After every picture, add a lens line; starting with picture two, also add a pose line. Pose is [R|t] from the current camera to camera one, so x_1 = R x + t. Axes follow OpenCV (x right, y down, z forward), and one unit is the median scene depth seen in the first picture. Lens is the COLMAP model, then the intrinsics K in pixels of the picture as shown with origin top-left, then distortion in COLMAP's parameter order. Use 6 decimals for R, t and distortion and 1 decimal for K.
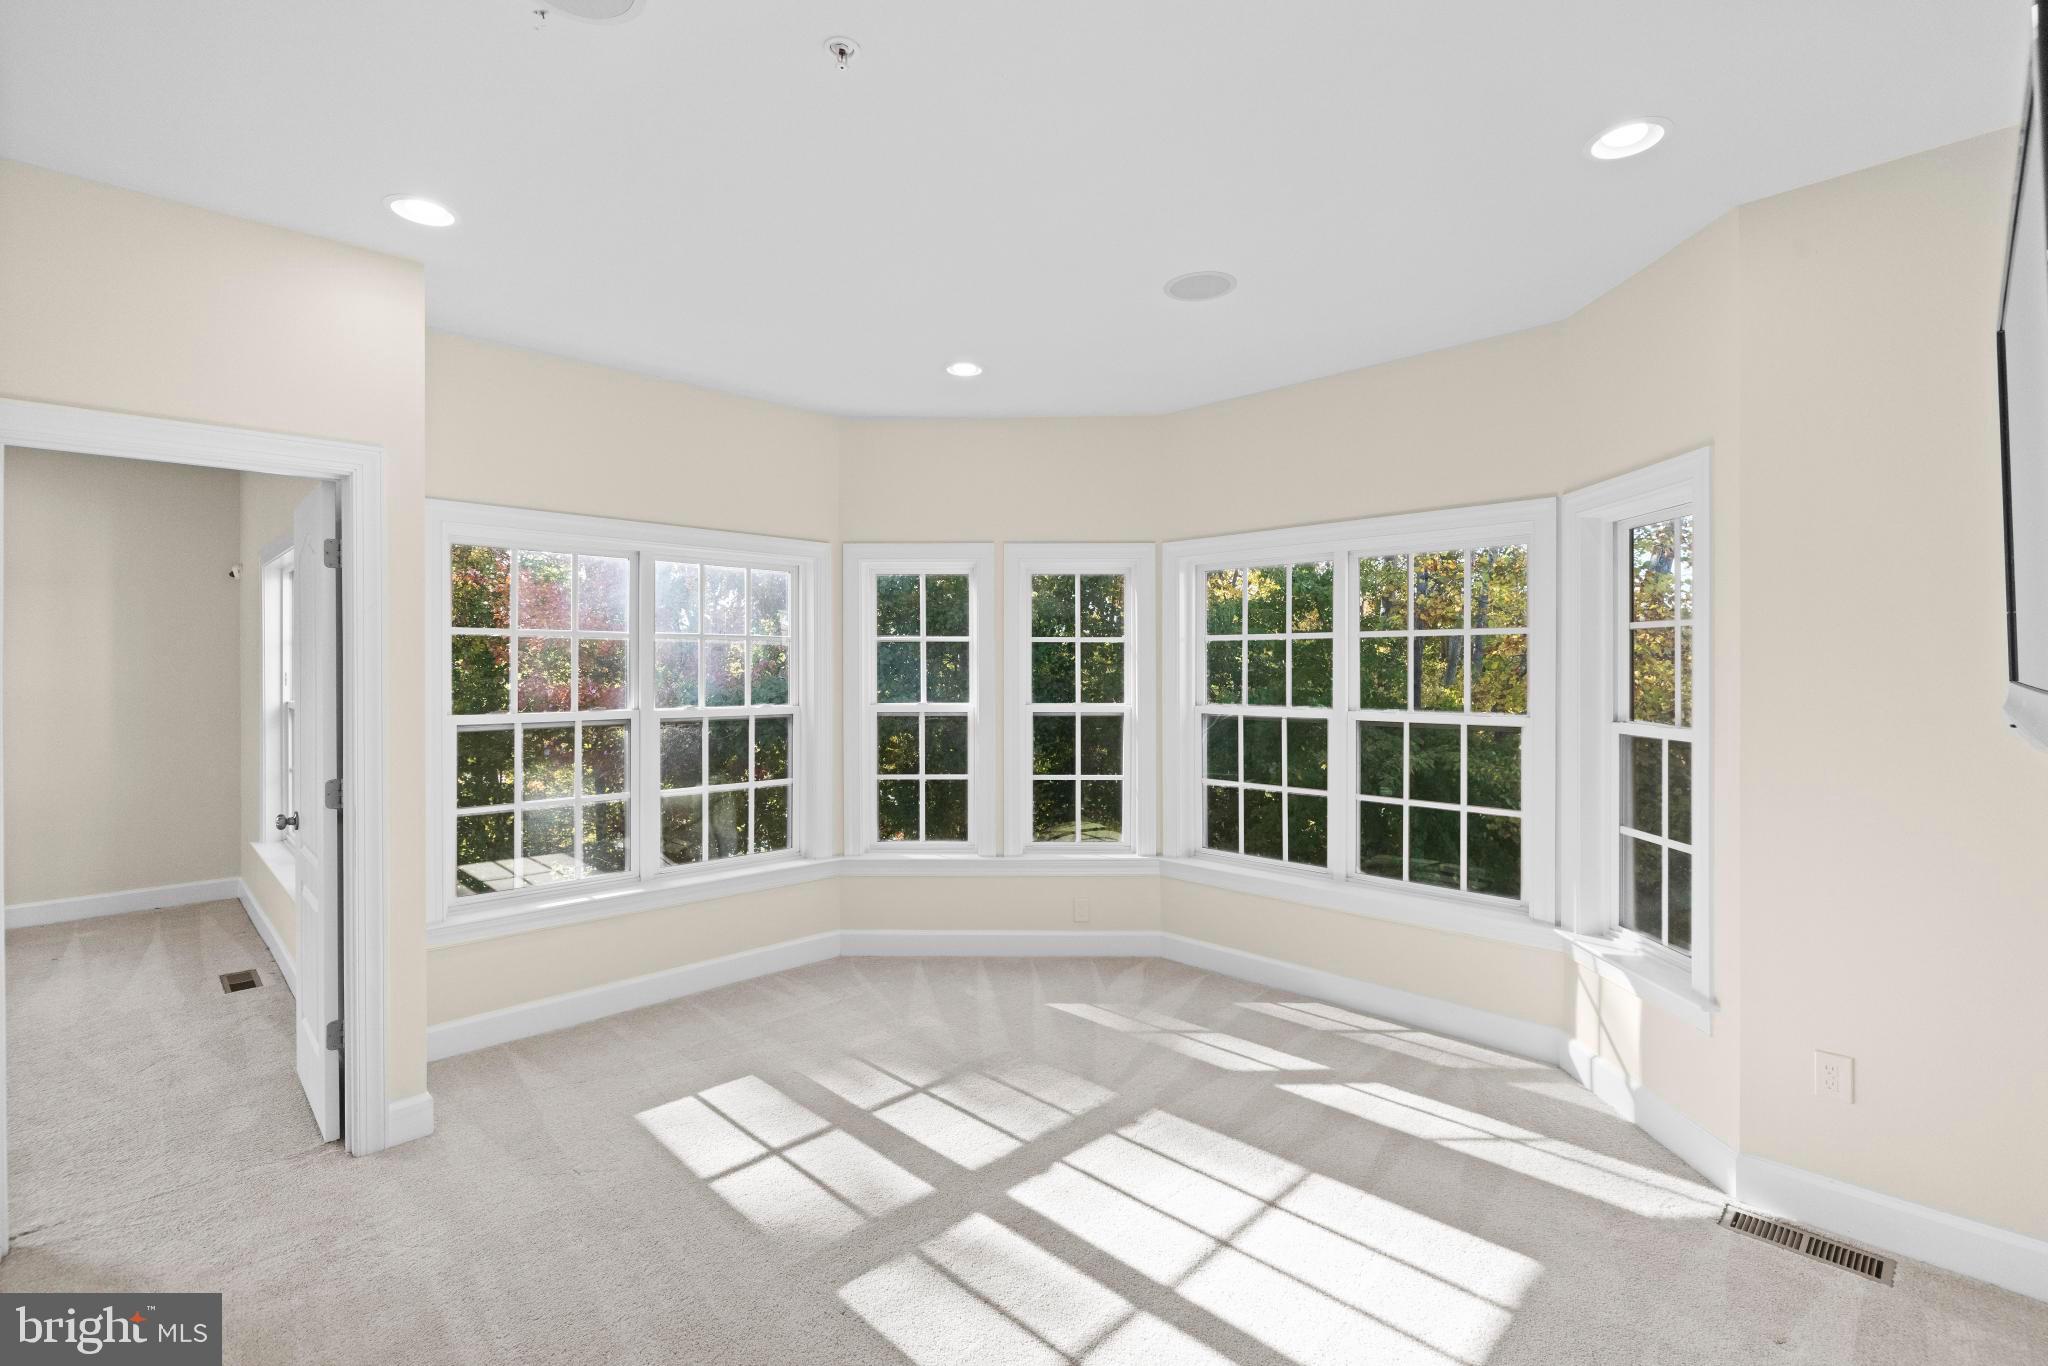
lens RADIAL K [[930.6, 0, 1022.6], [0, 930.6, 663.8], [0, 0, 1]] dist [-0.006063, -0.000453]
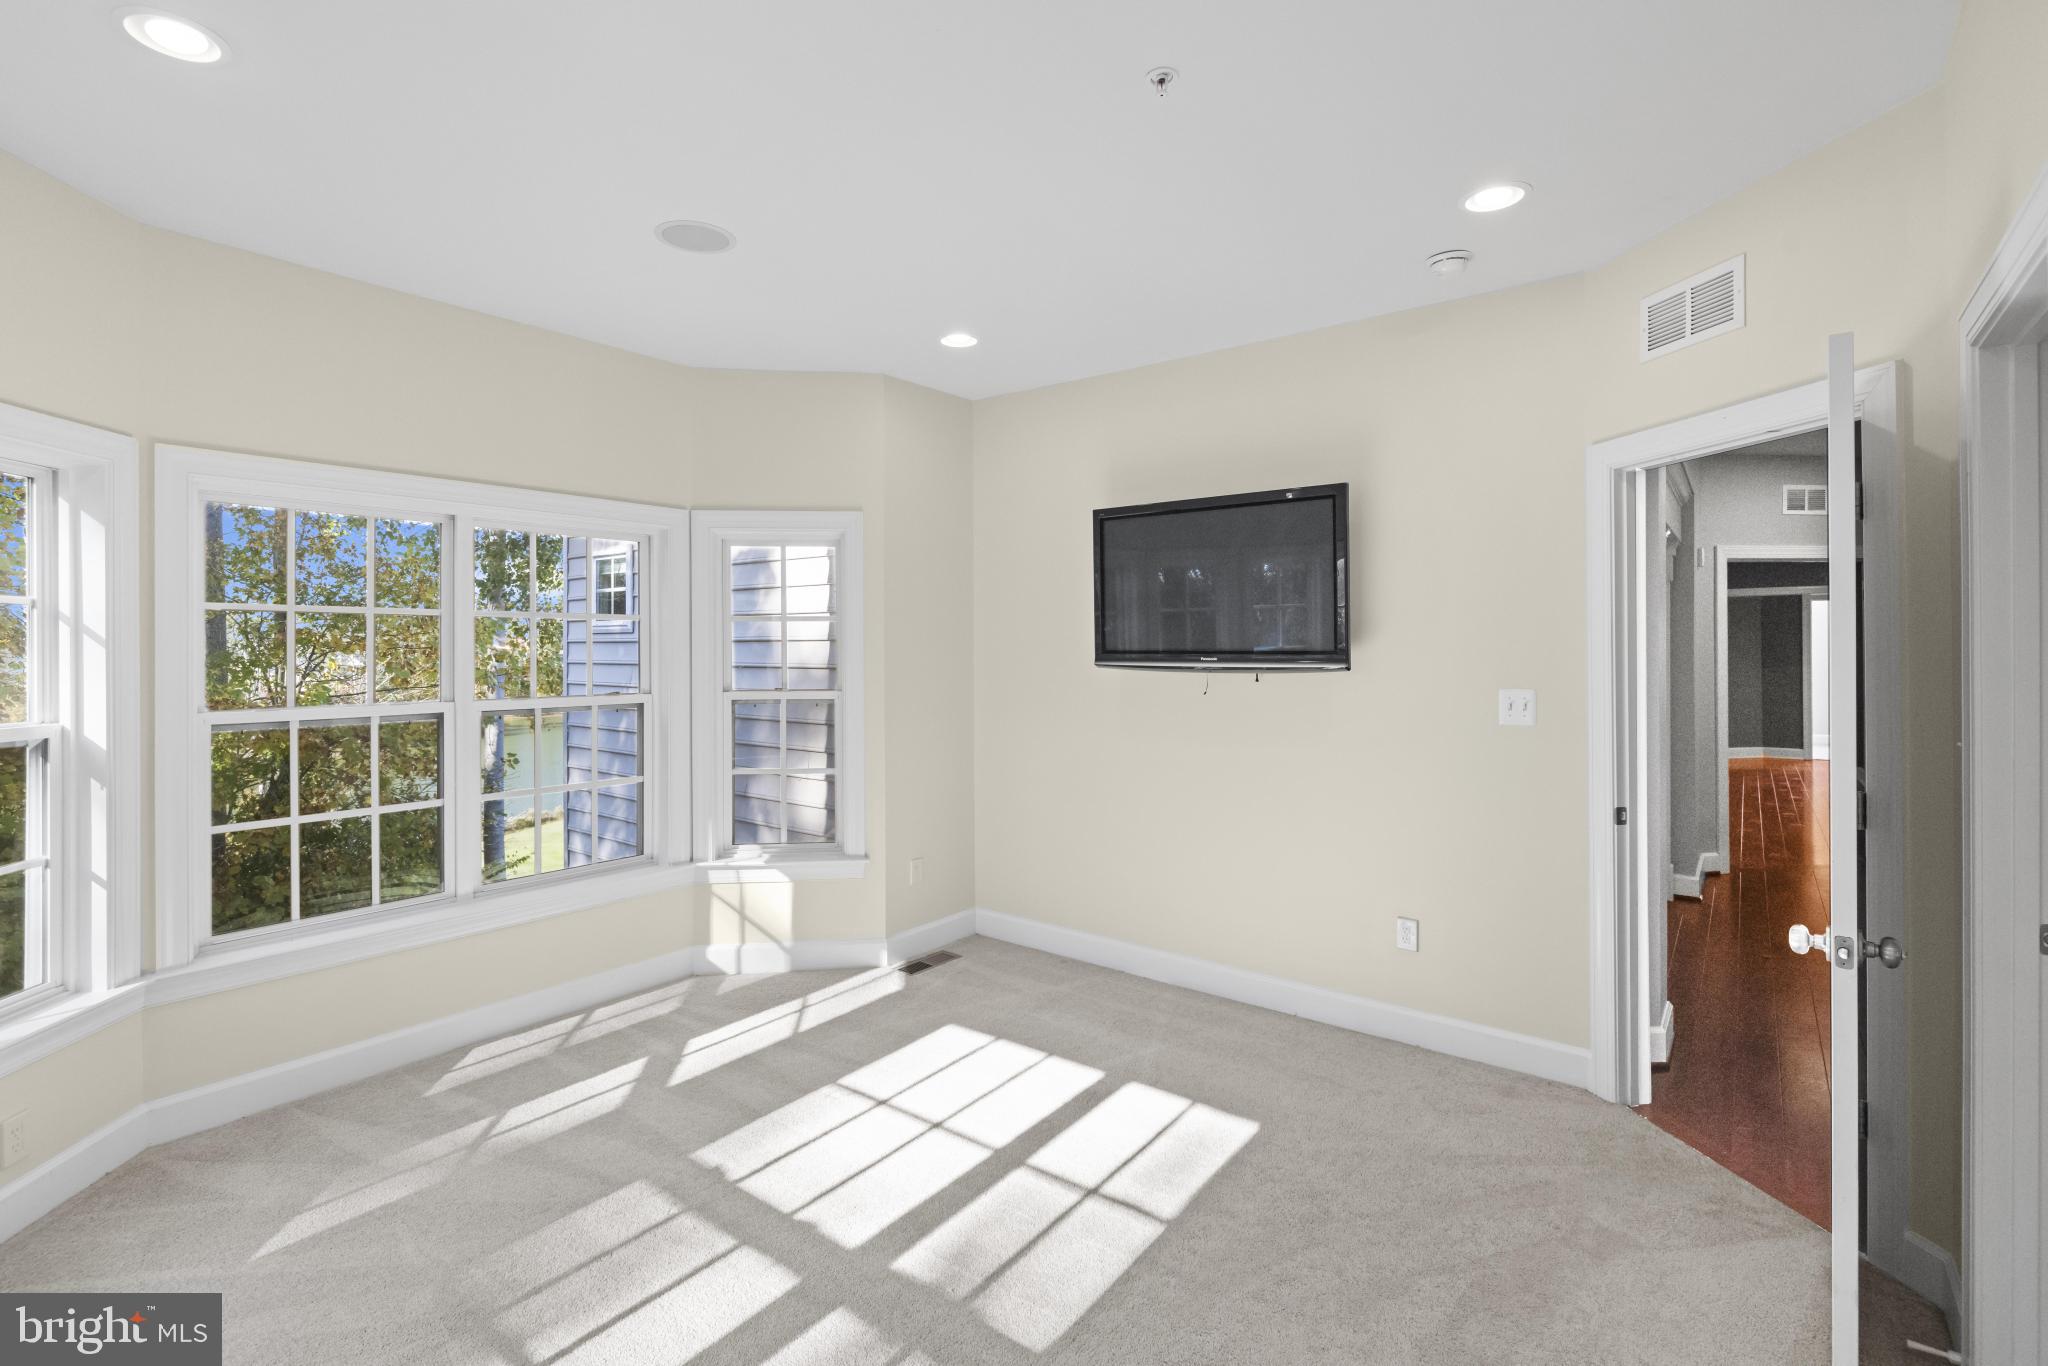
lens RADIAL K [[931.2, 0, 1019.1], [0, 931.2, 640.0], [0, 0, 1]] dist [-0.001992, 0.000327]
pose [[-0.133714, 0.009847, 0.990971, -0.736102], [0.002423, 0.999951, -0.009609, 0.003849], [-0.991017, 0.001116, -0.133731, 0.774228]]
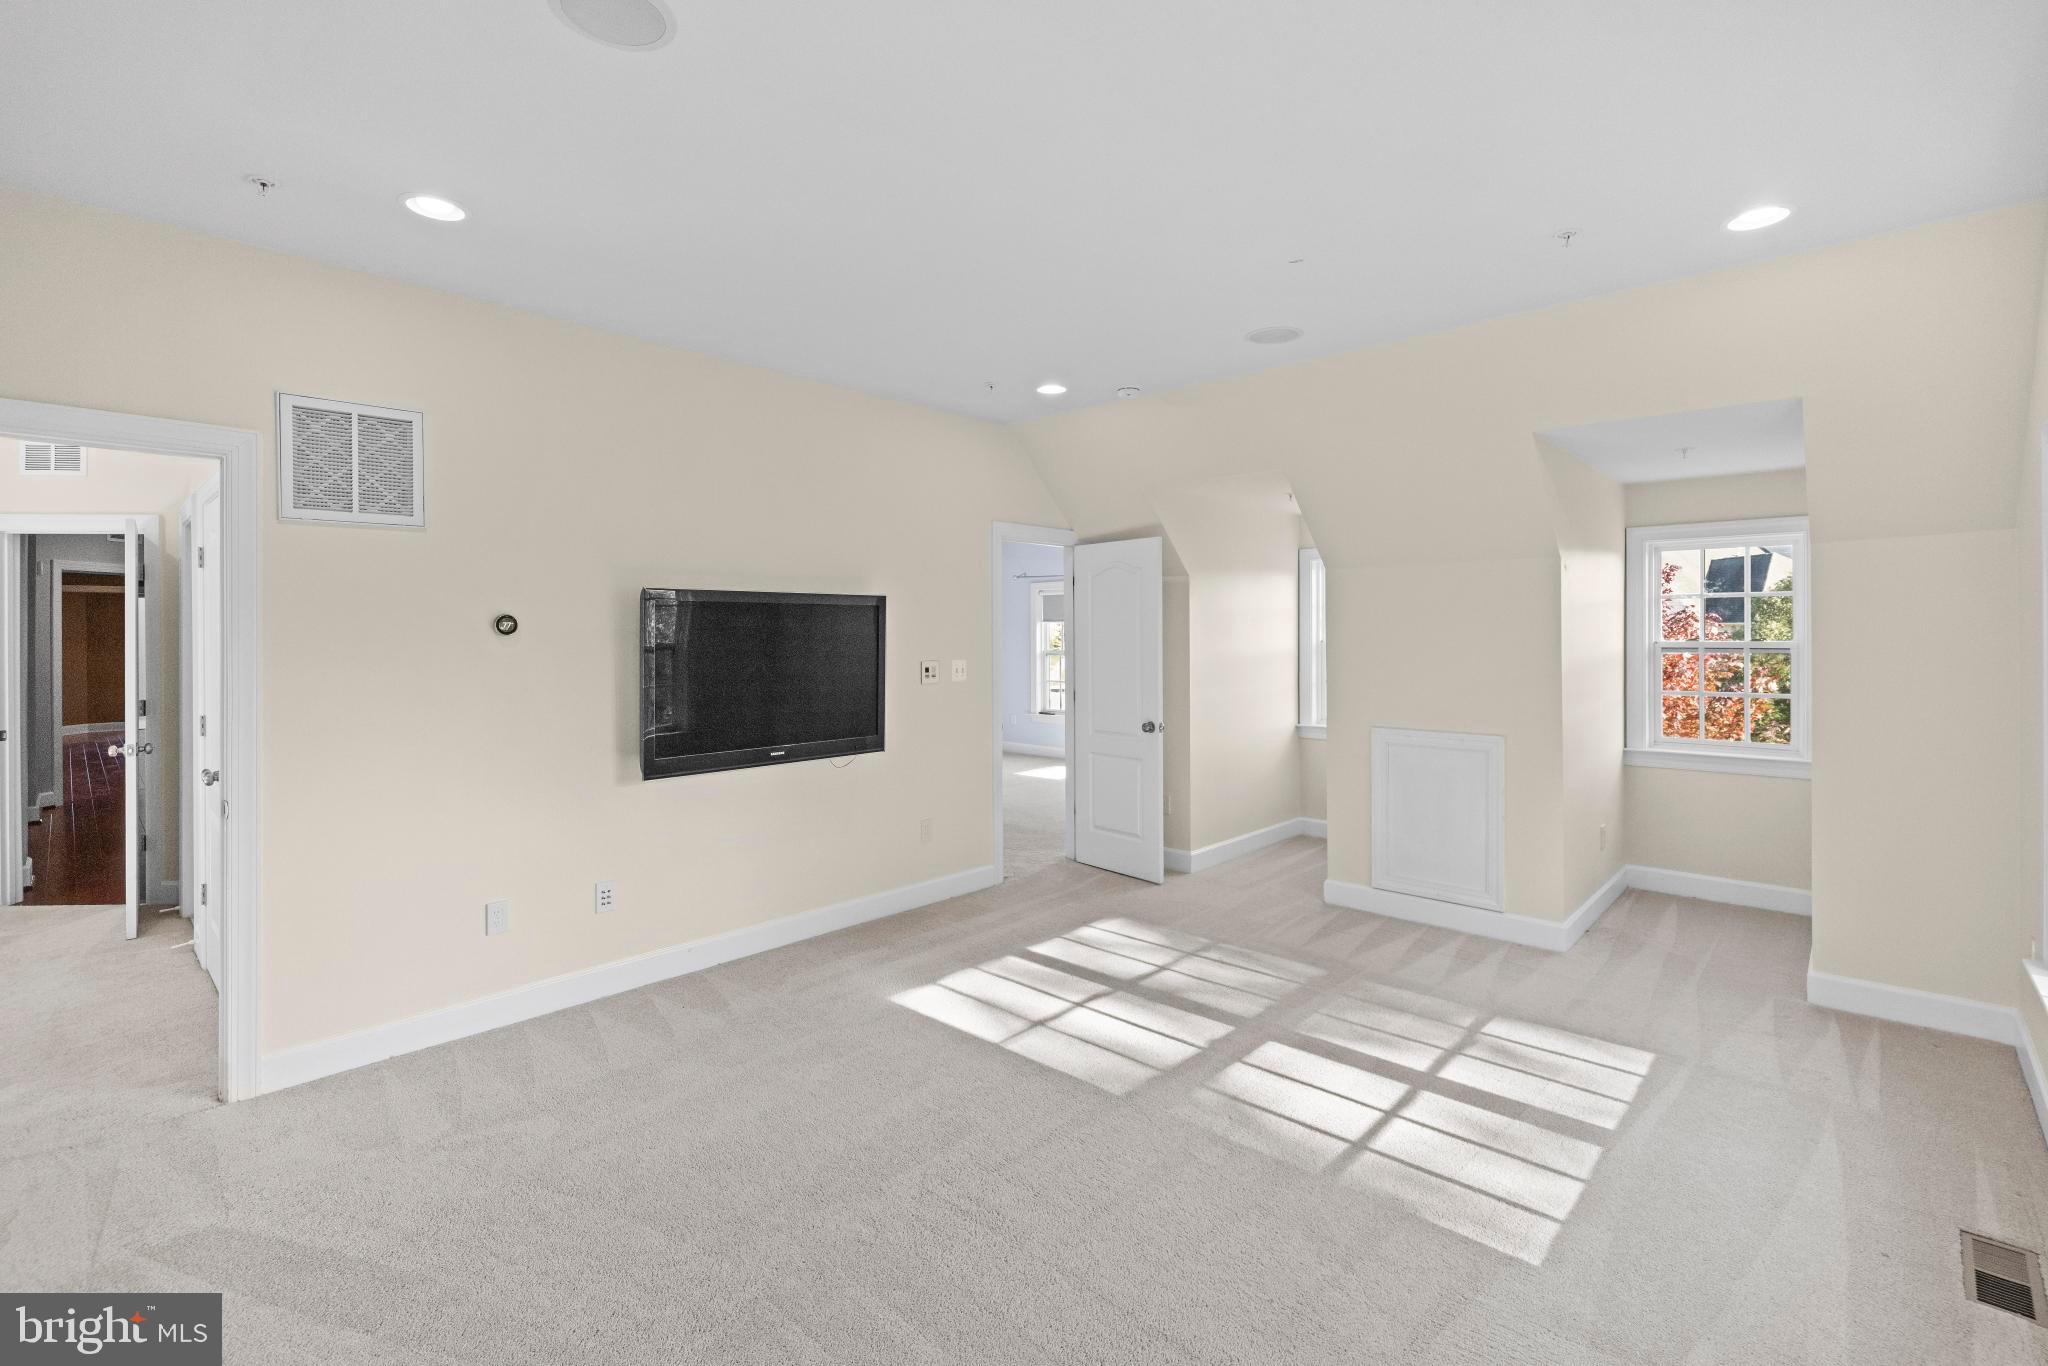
lens RADIAL K [[931.2, 0, 1019.1], [0, 931.2, 640.0], [0, 0, 1]] dist [-0.001992, 0.000327]
pose [[-0.999653, 0.001720, -0.026294, -1.645958], [0.001578, 0.999984, 0.005404, 0.003019], [0.026303, 0.005361, -0.999640, 1.749806]]
